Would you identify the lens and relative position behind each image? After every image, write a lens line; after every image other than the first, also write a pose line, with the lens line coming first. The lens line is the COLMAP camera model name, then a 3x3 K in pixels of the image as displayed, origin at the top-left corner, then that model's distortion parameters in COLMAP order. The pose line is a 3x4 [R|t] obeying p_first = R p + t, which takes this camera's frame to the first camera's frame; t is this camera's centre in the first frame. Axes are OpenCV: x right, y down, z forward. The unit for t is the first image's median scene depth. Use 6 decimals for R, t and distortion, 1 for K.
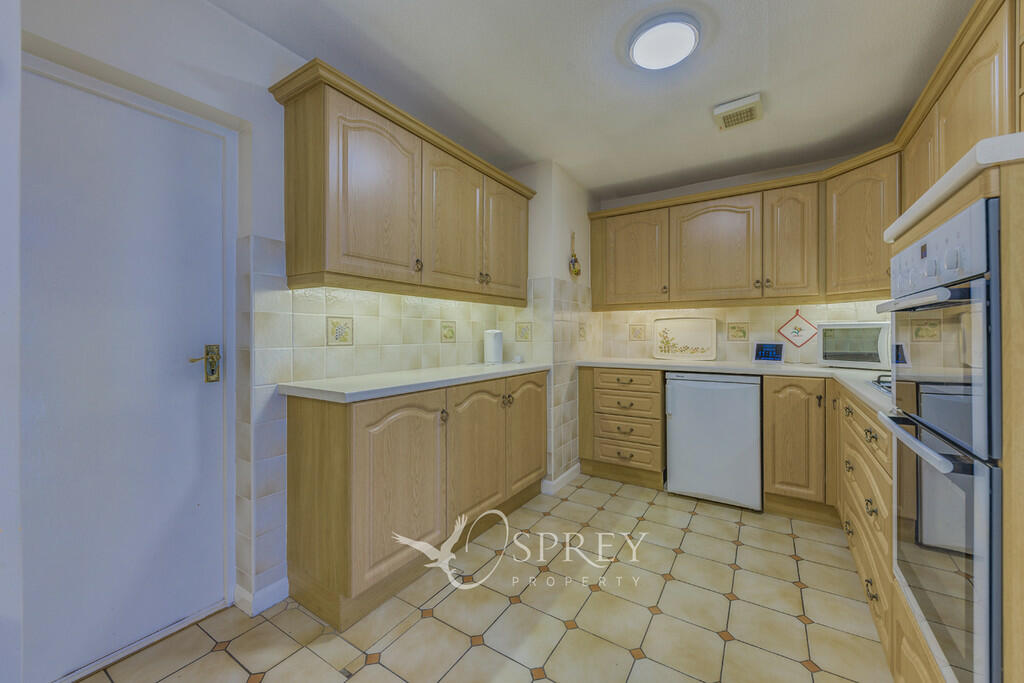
lens RADIAL K [[397.6, 0, 504.0], [0, 397.6, 336.3], [0, 0, 1]] dist [0.000270, -0.000003]
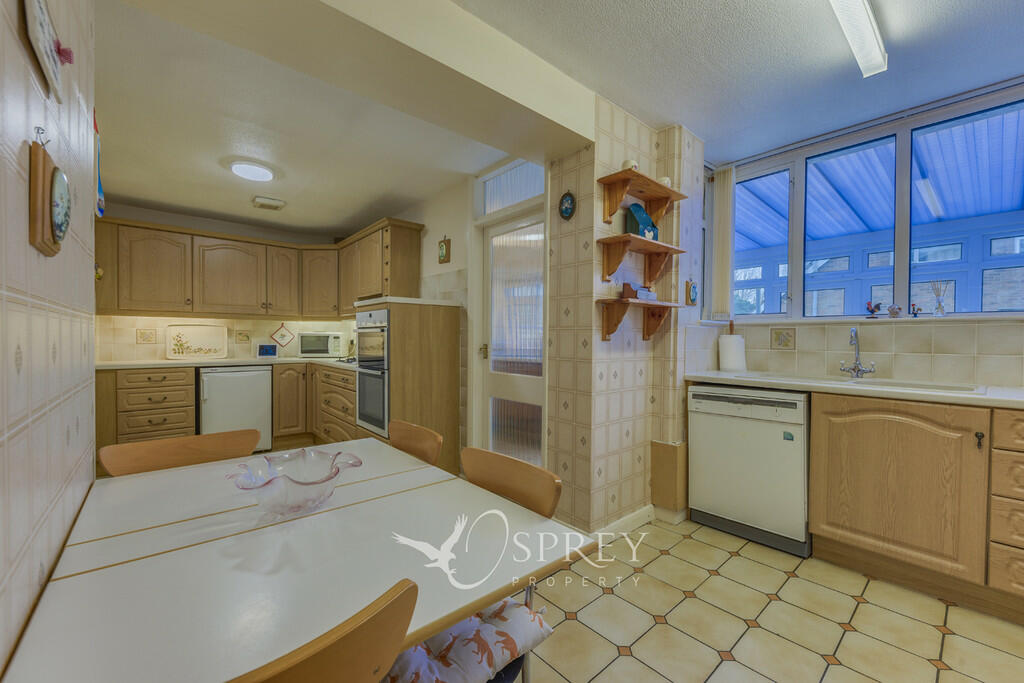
lens RADIAL K [[397.6, 0, 504.0], [0, 397.6, 336.3], [0, 0, 1]] dist [0.000270, -0.000003]
pose [[0.289994, 0.009750, 0.956979, -0.522654], [-0.000843, 0.999950, -0.009933, -0.000057], [-0.957028, 0.002074, 0.289988, -0.303483]]
